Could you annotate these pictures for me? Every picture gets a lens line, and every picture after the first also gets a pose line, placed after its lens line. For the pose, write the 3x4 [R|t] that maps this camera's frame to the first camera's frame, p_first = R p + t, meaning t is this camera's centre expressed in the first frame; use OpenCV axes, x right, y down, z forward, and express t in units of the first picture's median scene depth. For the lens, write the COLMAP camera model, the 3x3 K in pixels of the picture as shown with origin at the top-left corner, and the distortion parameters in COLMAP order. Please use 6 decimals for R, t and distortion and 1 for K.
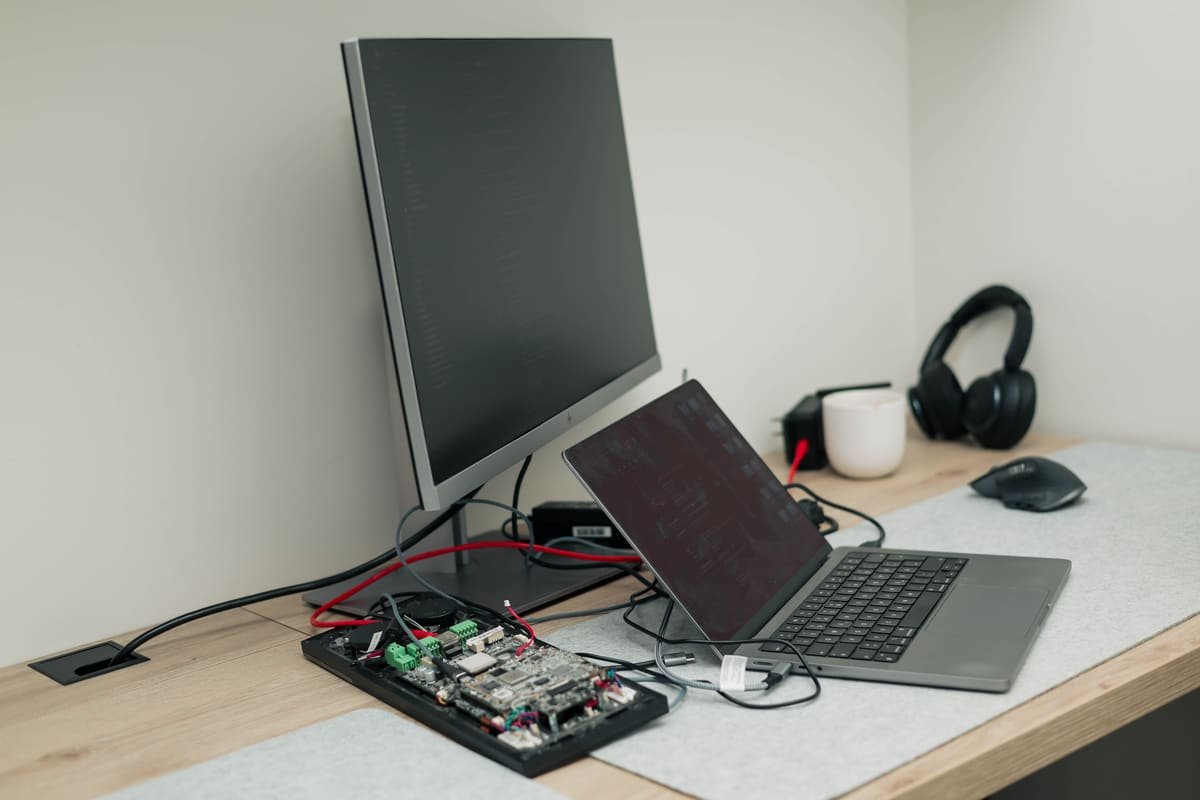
lens RADIAL K [[1801.0, 0, 598.5], [0, 1801.0, 405.0], [0, 0, 1]] dist [0.040262, 0.000000]
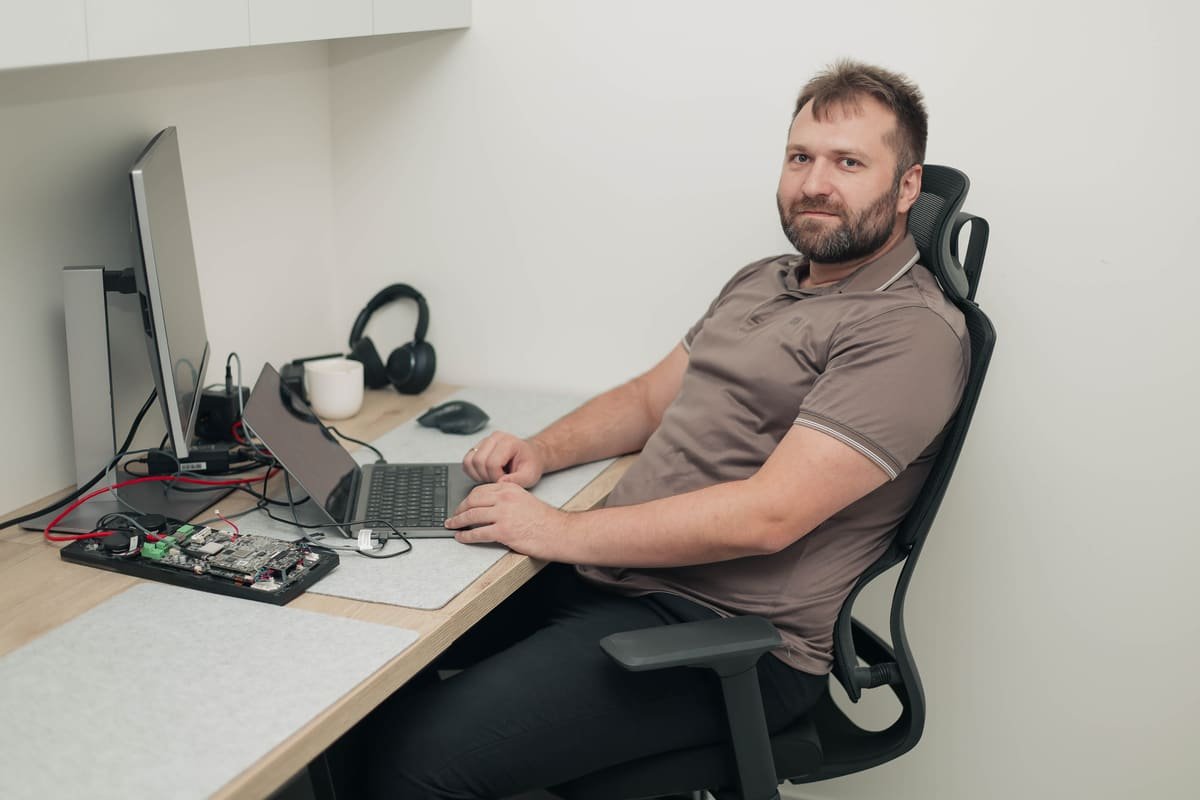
lens RADIAL K [[1801.0, 0, 604.2], [0, 1801.0, 394.7], [0, 0, 1]] dist [0.040262, 0.000000]
pose [[0.887089, -0.050958, 0.458776, -0.486060], [0.031589, 0.998260, 0.049800, -0.066983], [-0.460515, -0.029684, 0.887155, -0.614159]]
